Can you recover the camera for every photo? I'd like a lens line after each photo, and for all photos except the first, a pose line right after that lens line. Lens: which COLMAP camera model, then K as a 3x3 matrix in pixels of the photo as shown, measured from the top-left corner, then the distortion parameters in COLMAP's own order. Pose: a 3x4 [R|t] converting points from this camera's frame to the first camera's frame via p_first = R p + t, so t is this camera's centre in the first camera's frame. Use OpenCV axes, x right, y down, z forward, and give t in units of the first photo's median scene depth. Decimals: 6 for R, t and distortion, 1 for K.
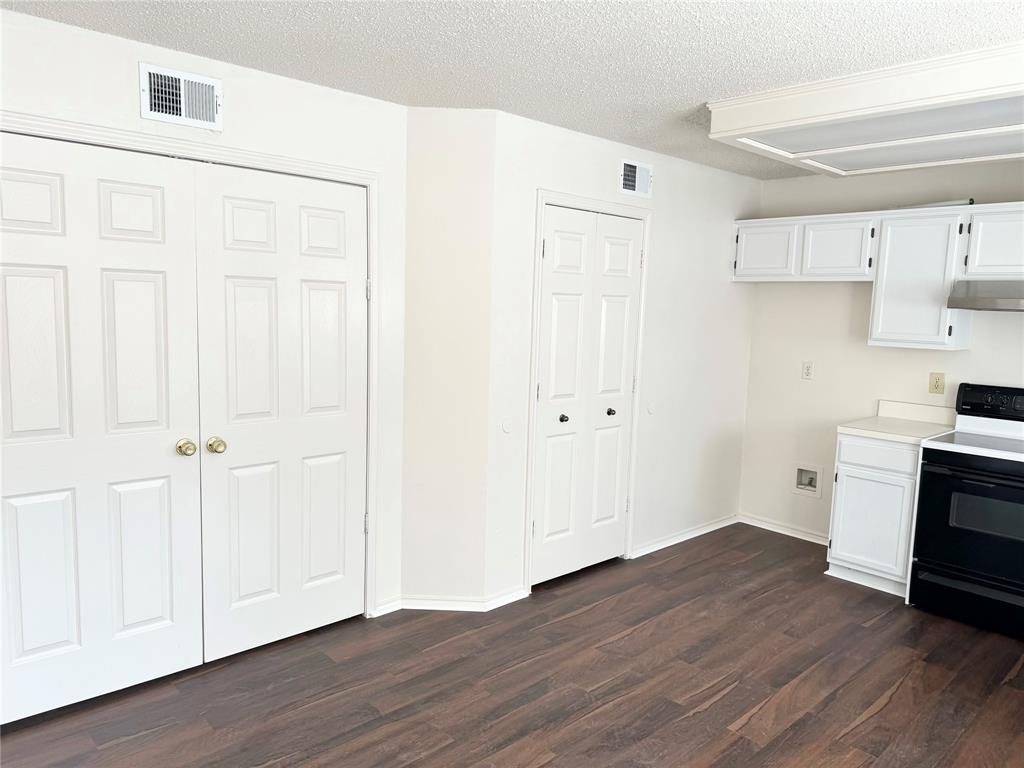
lens RADIAL K [[730.1, 0, 512.0], [0, 730.1, 384.0], [0, 0, 1]] dist [0.029799, -0.011066]
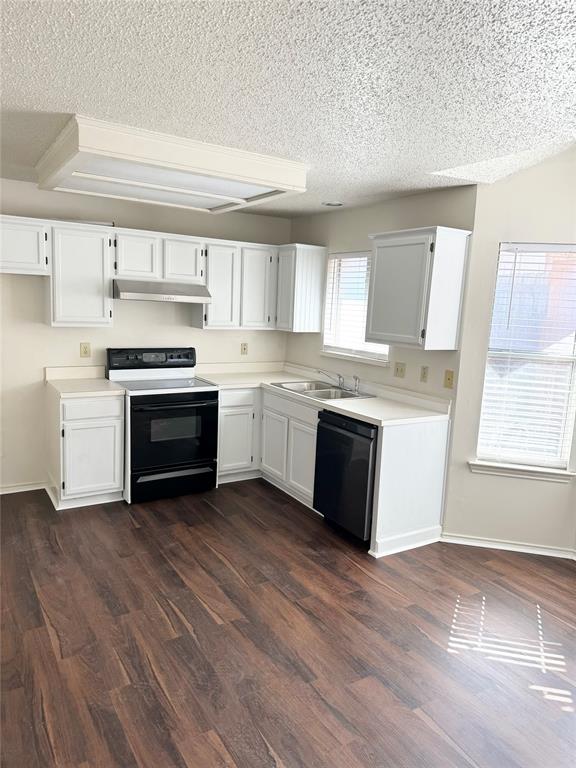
lens RADIAL K [[547.6, 0, 288.0], [0, 547.6, 384.0], [0, 0, 1]] dist [0.029799, -0.011066]
pose [[0.196276, -0.176812, 0.964476, -0.422225], [0.074452, 0.983456, 0.165140, -0.093476], [-0.977718, 0.039394, 0.206192, 0.463654]]
